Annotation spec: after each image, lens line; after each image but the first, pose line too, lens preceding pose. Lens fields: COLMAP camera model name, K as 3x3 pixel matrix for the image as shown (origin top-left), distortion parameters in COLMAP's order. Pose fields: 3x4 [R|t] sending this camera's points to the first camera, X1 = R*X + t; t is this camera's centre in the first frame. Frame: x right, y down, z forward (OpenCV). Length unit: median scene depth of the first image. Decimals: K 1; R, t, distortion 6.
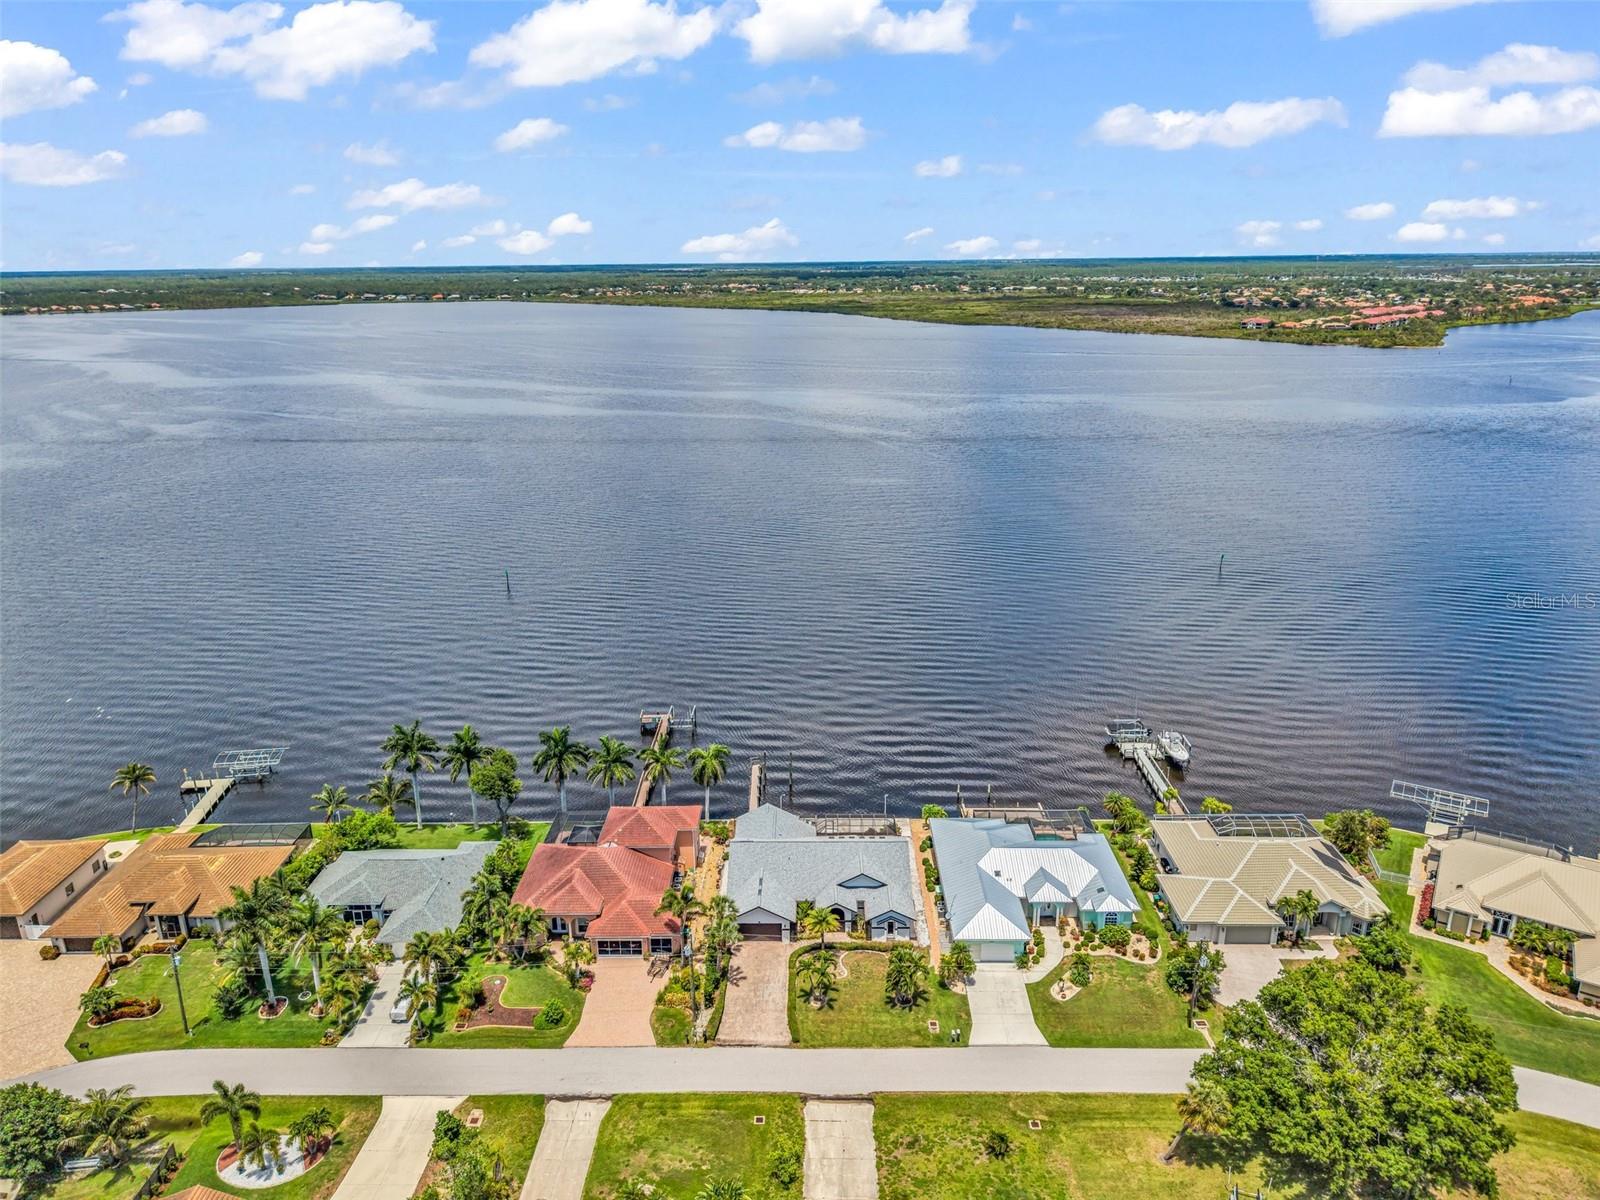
lens RADIAL K [[1068.5, 0, 797.8], [0, 1068.5, 611.1], [0, 0, 1]] dist [0.033560, -0.035039]
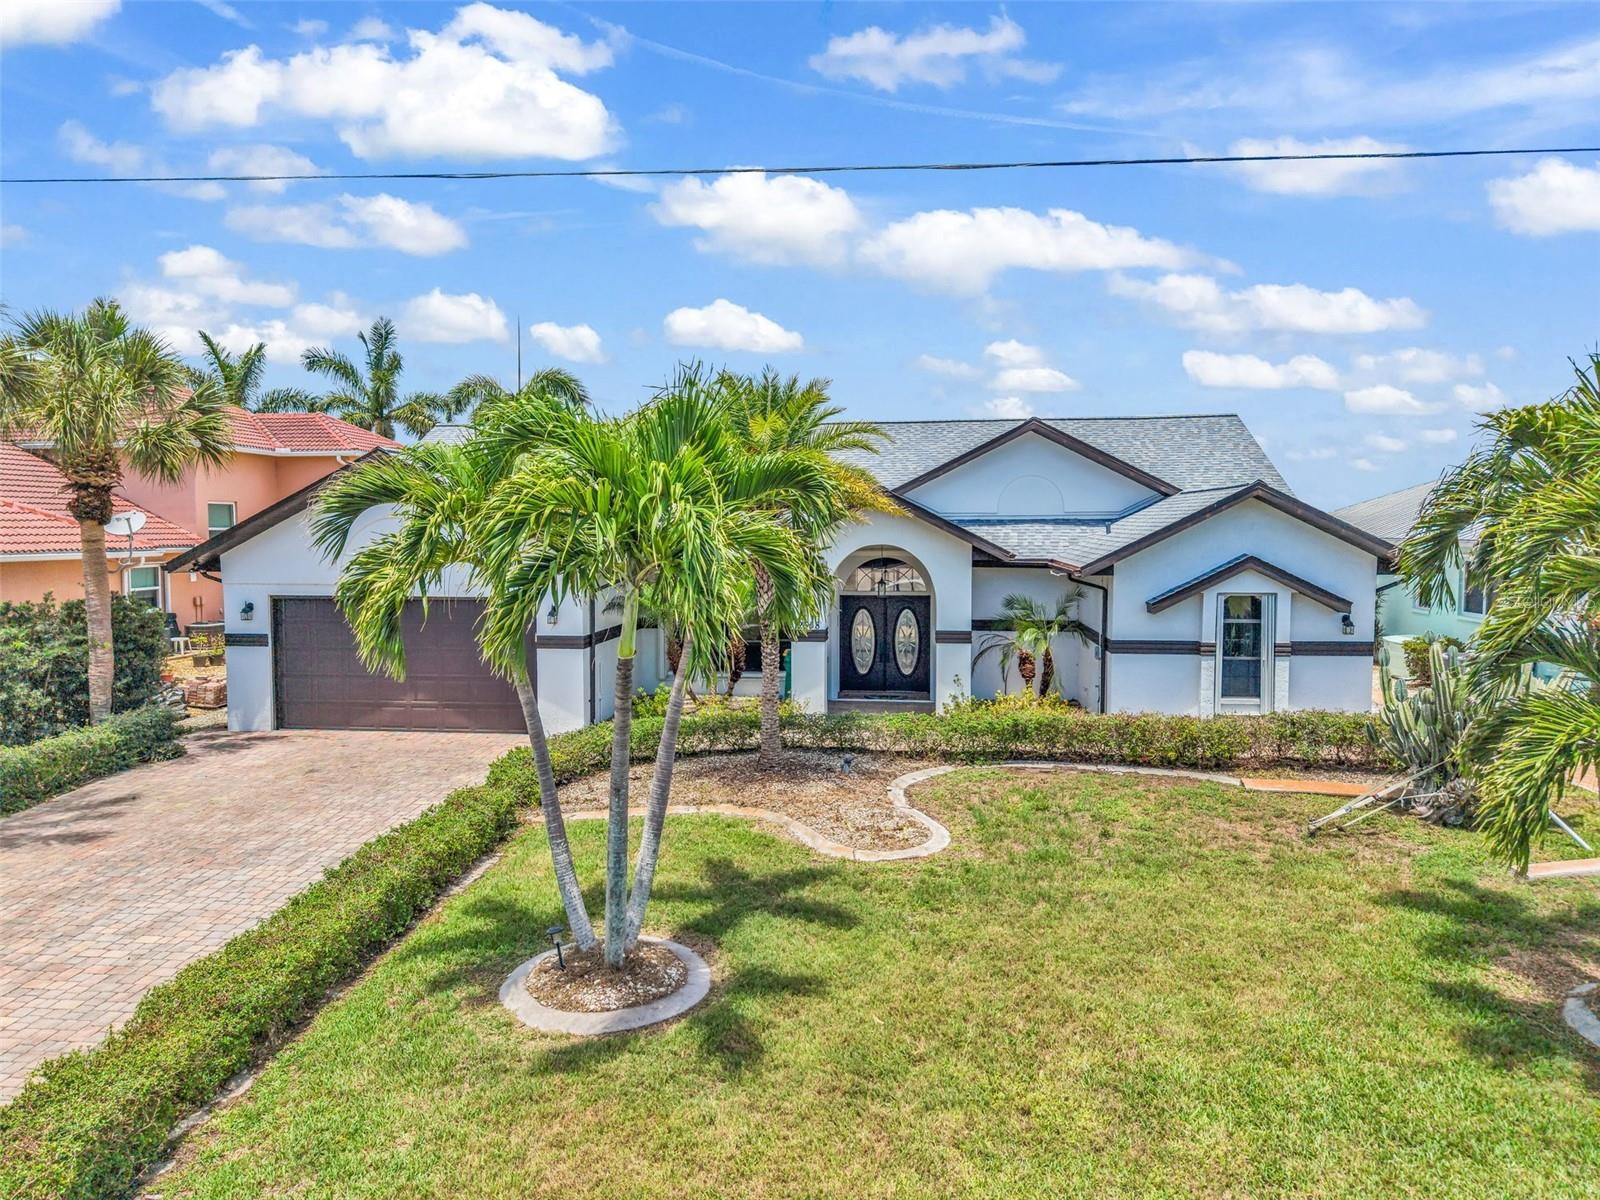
lens RADIAL K [[1068.5, 0, 797.8], [0, 1068.5, 611.1], [0, 0, 1]] dist [0.033560, -0.035039]
pose [[0.995782, 0.018513, -0.089859, 0.038849], [-0.039826, 0.969563, -0.241581, 0.336140], [0.082652, 0.244141, 0.966211, 0.864931]]
